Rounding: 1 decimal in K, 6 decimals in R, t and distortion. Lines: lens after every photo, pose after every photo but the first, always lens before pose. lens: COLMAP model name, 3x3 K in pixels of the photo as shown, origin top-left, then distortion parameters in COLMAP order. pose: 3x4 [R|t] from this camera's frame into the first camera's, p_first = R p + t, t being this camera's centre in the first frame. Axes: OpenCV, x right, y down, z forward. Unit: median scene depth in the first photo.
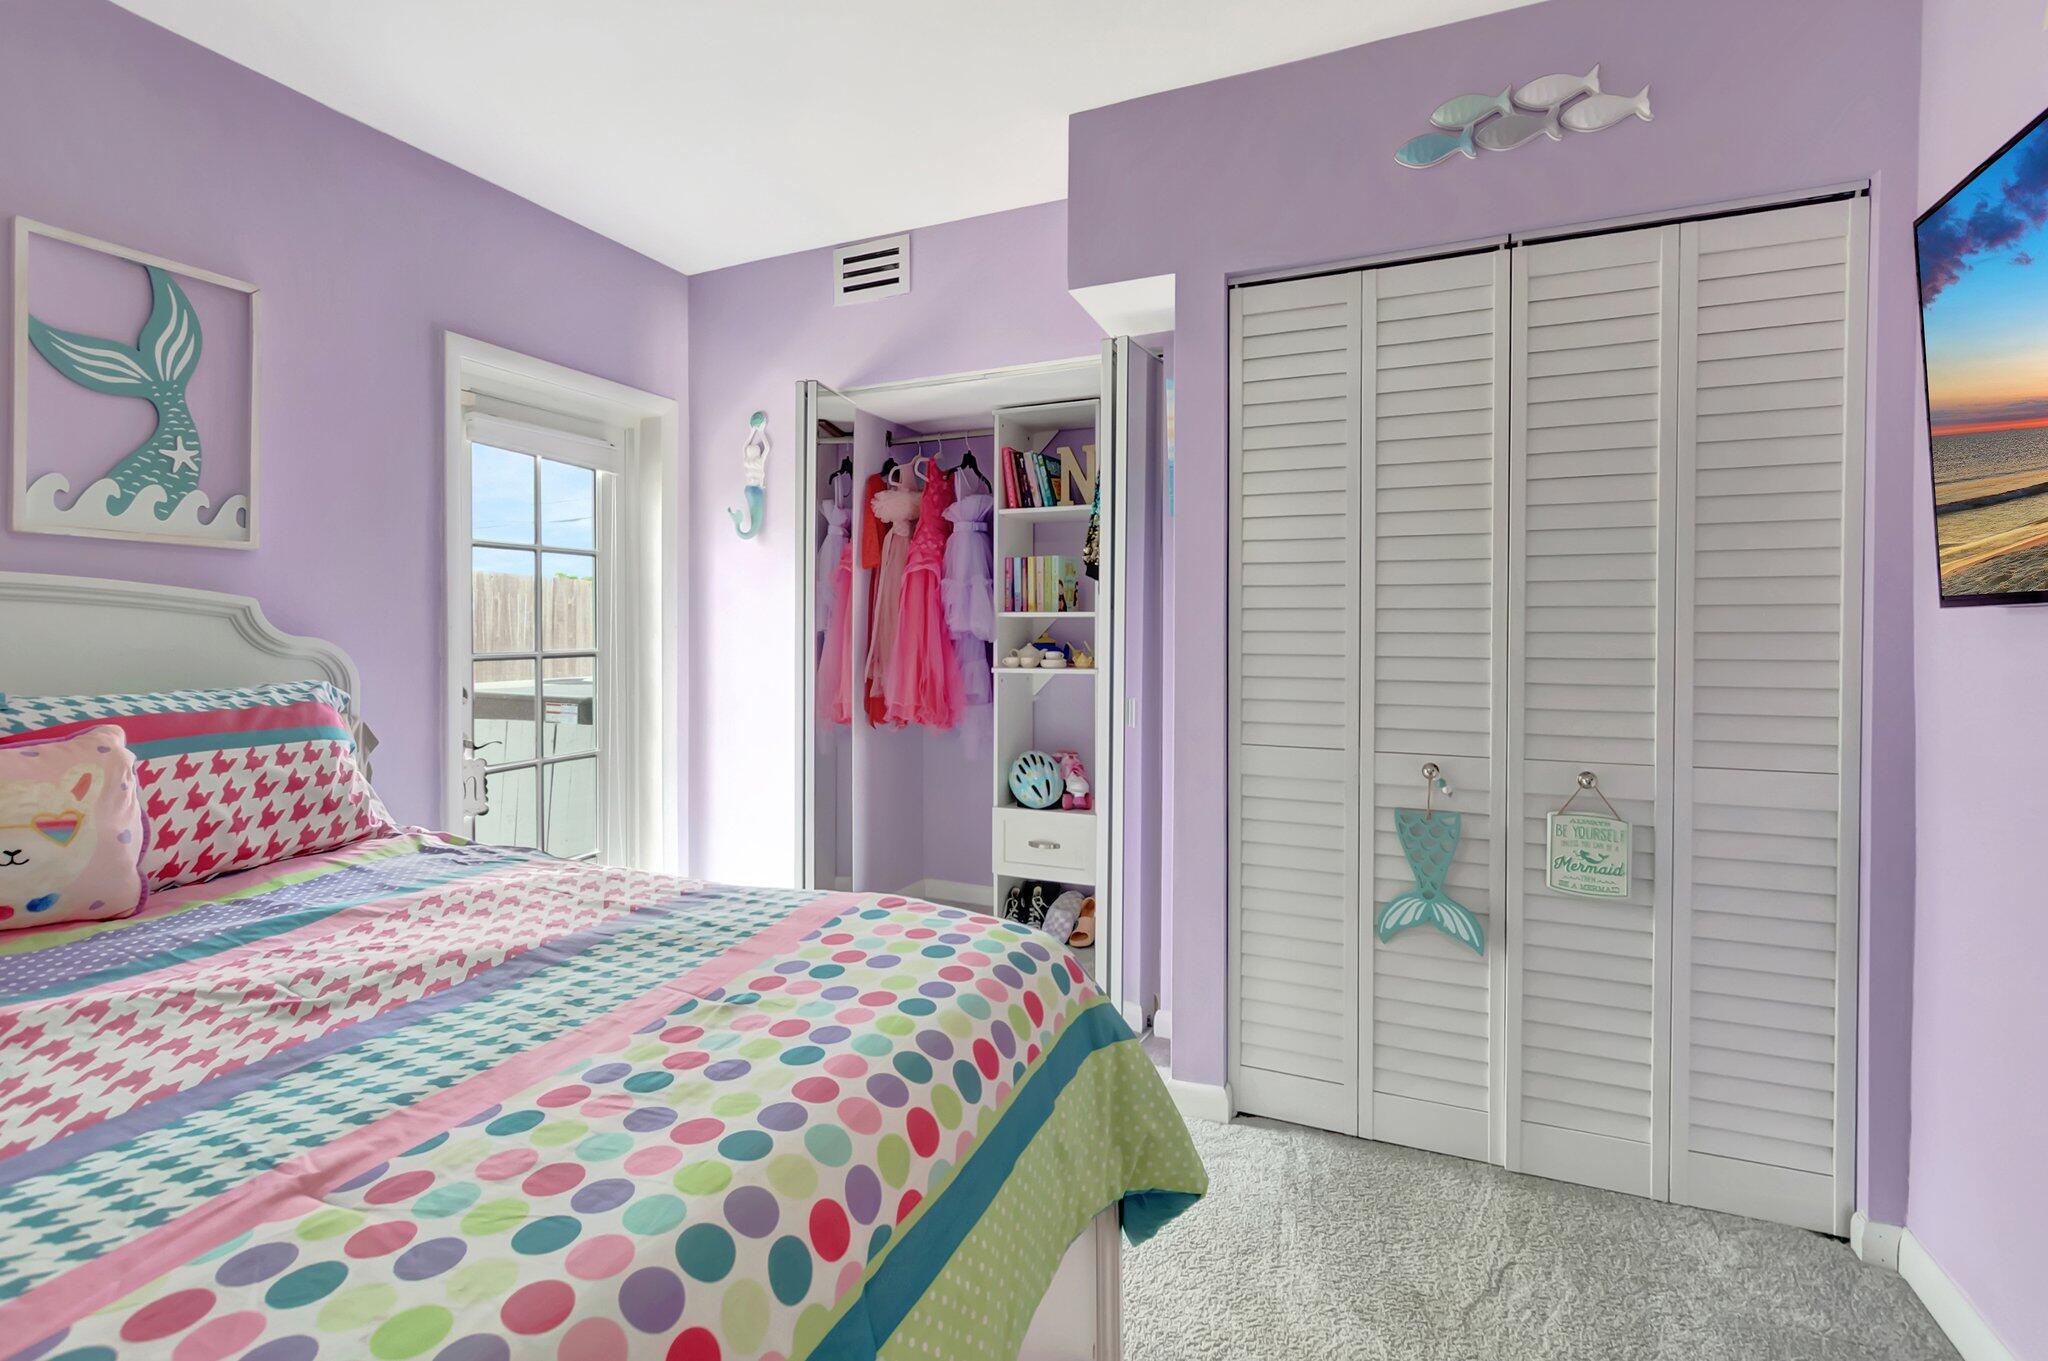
lens RADIAL K [[929.8, 0, 1023.2], [0, 929.8, 631.9], [0, 0, 1]] dist [-0.013000, 0.000360]
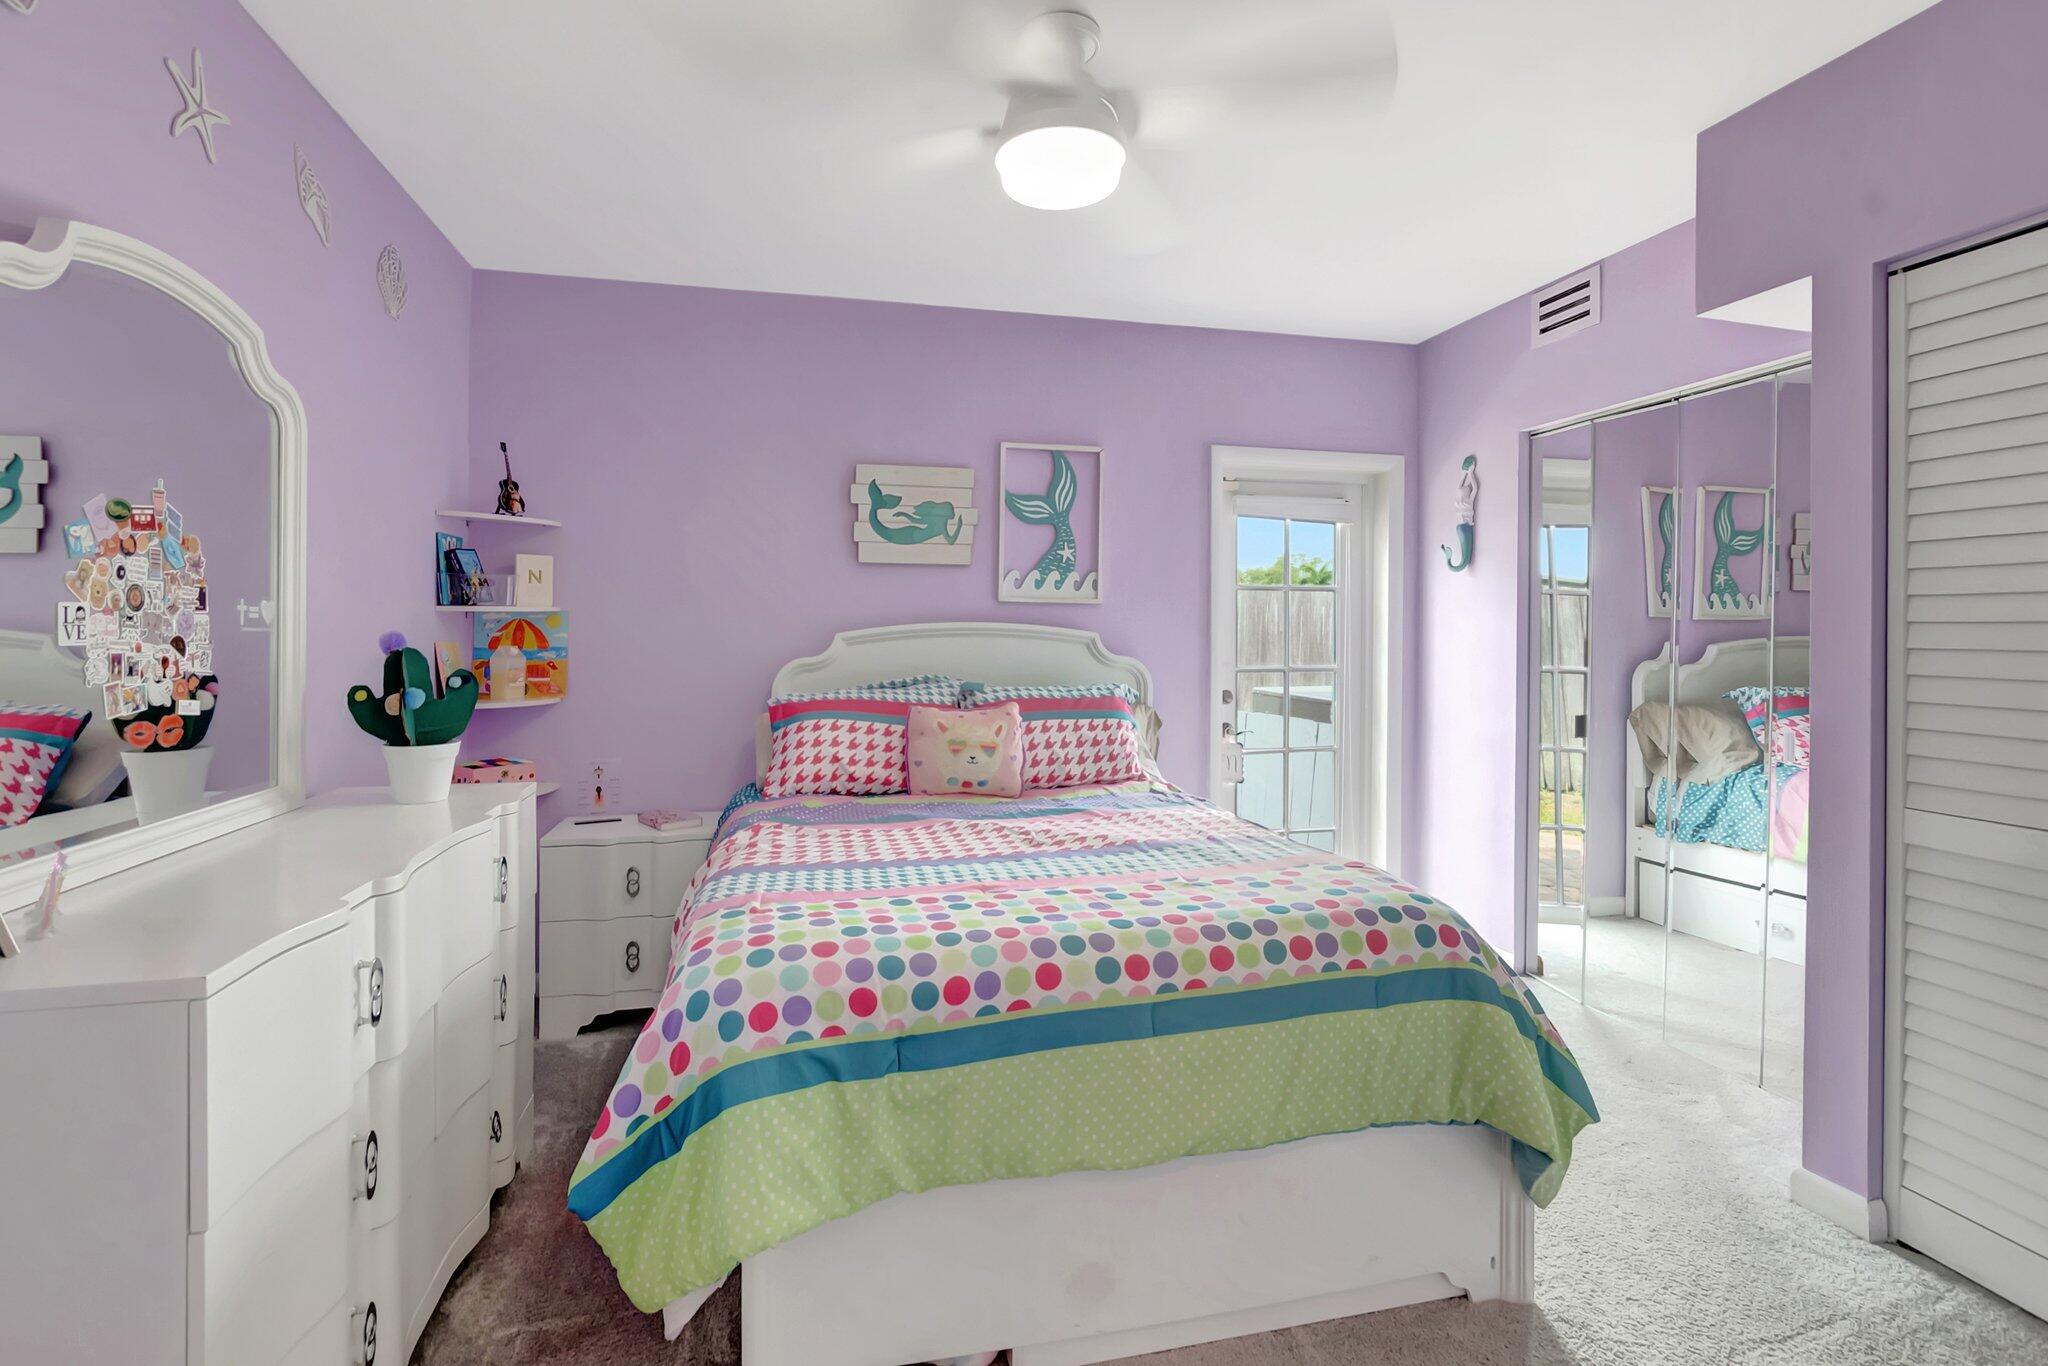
lens RADIAL K [[929.8, 0, 1023.2], [0, 929.8, 634.4], [0, 0, 1]] dist [-0.013000, 0.000360]
pose [[0.617123, 0.005711, -0.786846, 0.491435], [-0.009107, 0.999959, 0.000115, -0.037662], [0.786814, 0.007095, 0.617149, -0.189868]]
